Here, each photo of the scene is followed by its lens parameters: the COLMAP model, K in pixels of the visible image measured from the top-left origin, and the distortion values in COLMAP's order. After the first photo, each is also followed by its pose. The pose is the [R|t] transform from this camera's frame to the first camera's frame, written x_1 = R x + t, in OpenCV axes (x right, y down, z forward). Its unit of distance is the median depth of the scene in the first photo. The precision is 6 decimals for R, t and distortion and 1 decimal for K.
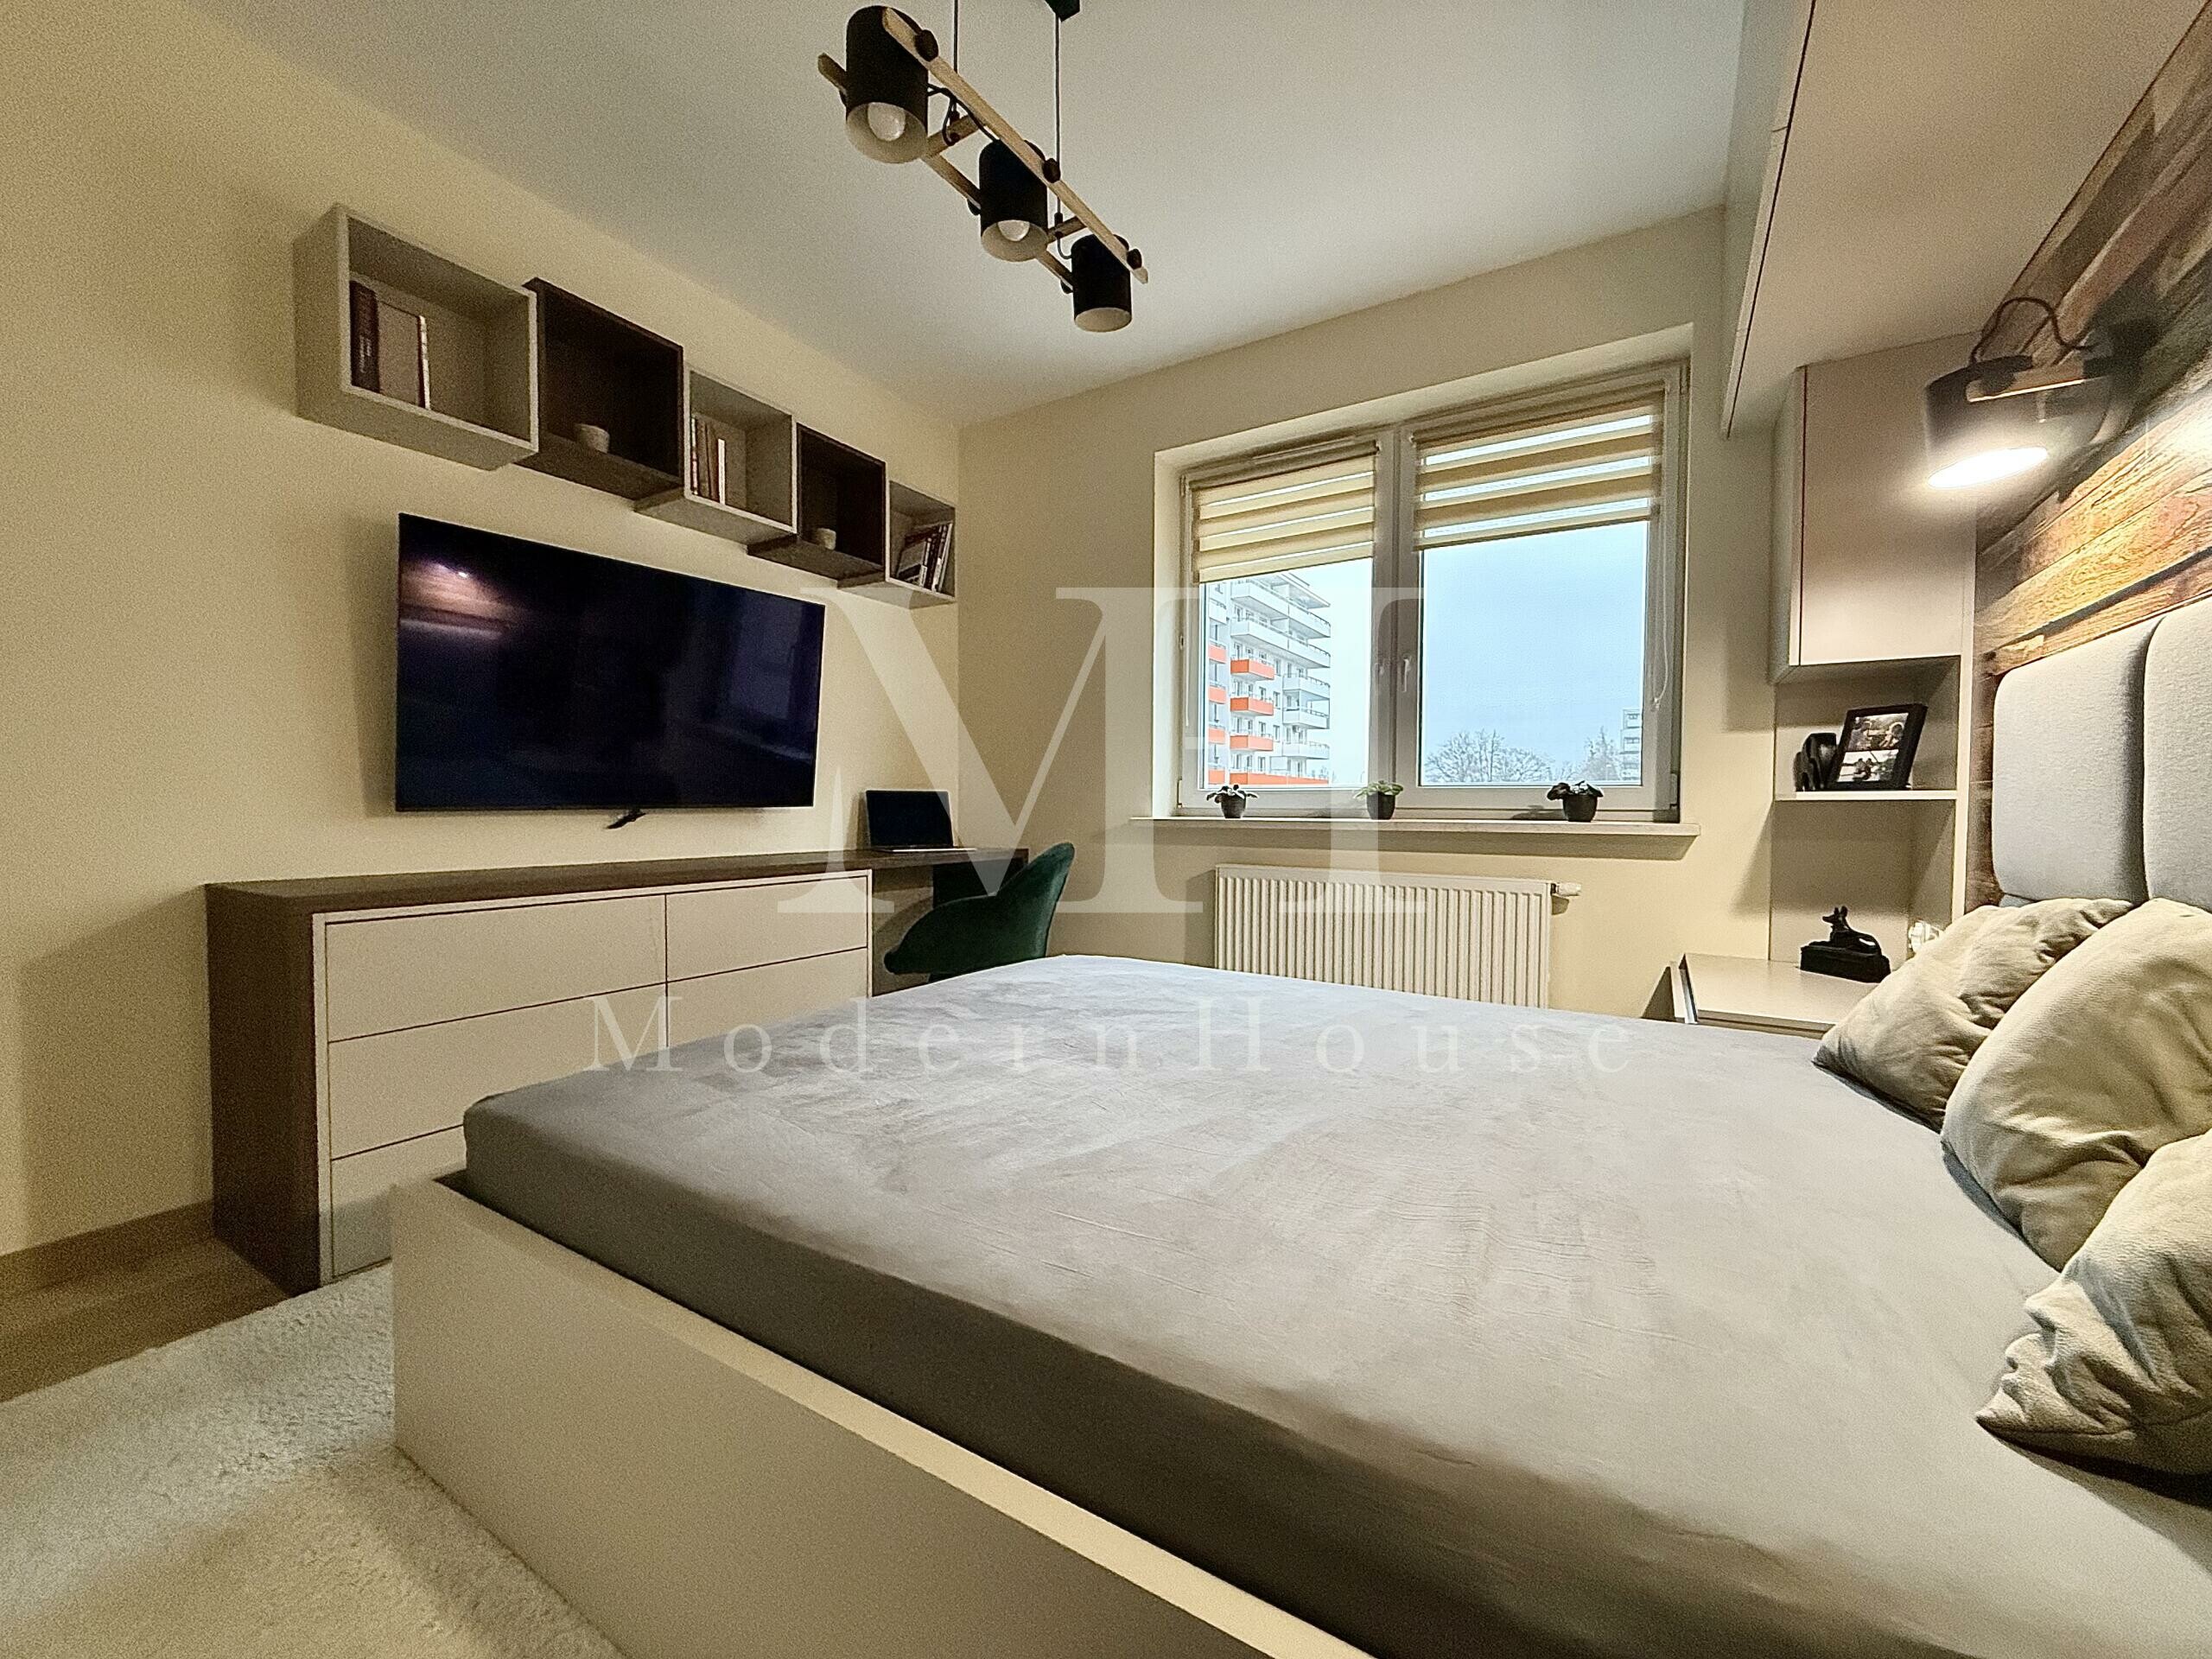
lens RADIAL K [[878.1, 0, 1108.1], [0, 878.1, 831.1], [0, 0, 1]] dist [0.000660, -0.000716]
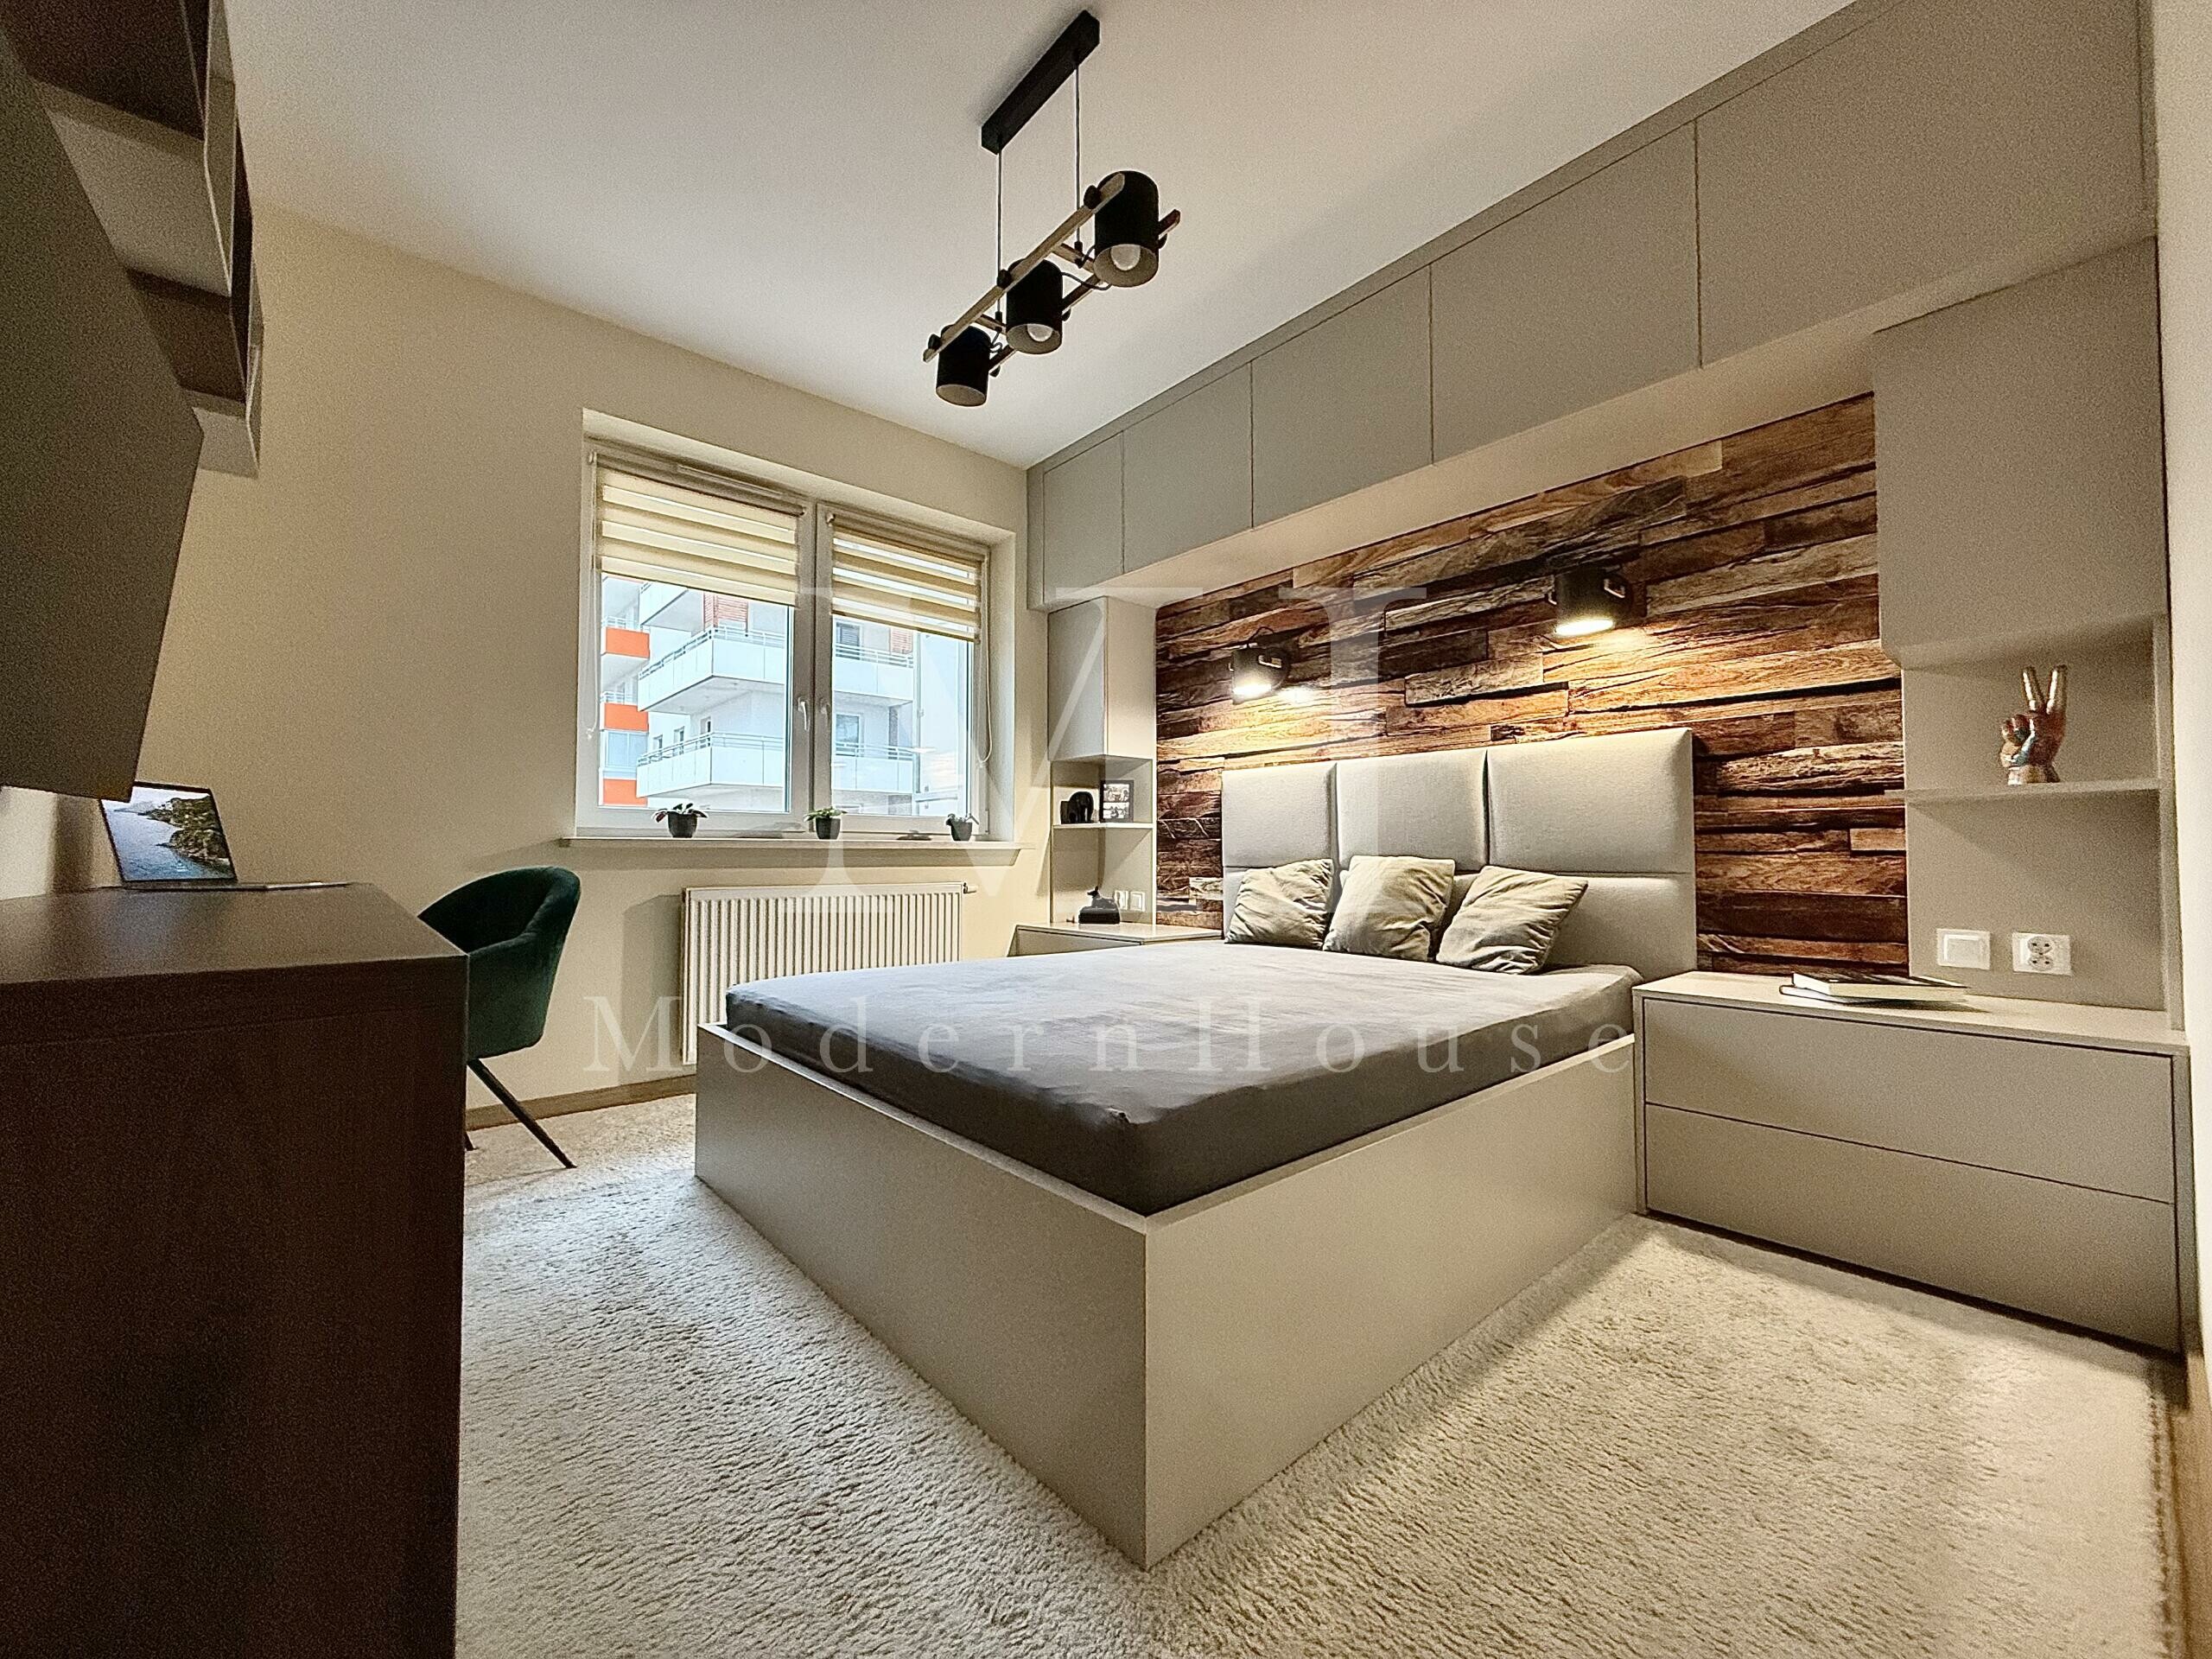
lens RADIAL K [[878.1, 0, 1102.6], [0, 878.1, 828.3], [0, 0, 1]] dist [0.000660, -0.000716]
pose [[0.300258, 0.025901, 0.953506, -0.712460], [0.029115, 0.998917, -0.036303, 0.024549], [-0.953413, 0.038662, 0.299179, 0.338789]]
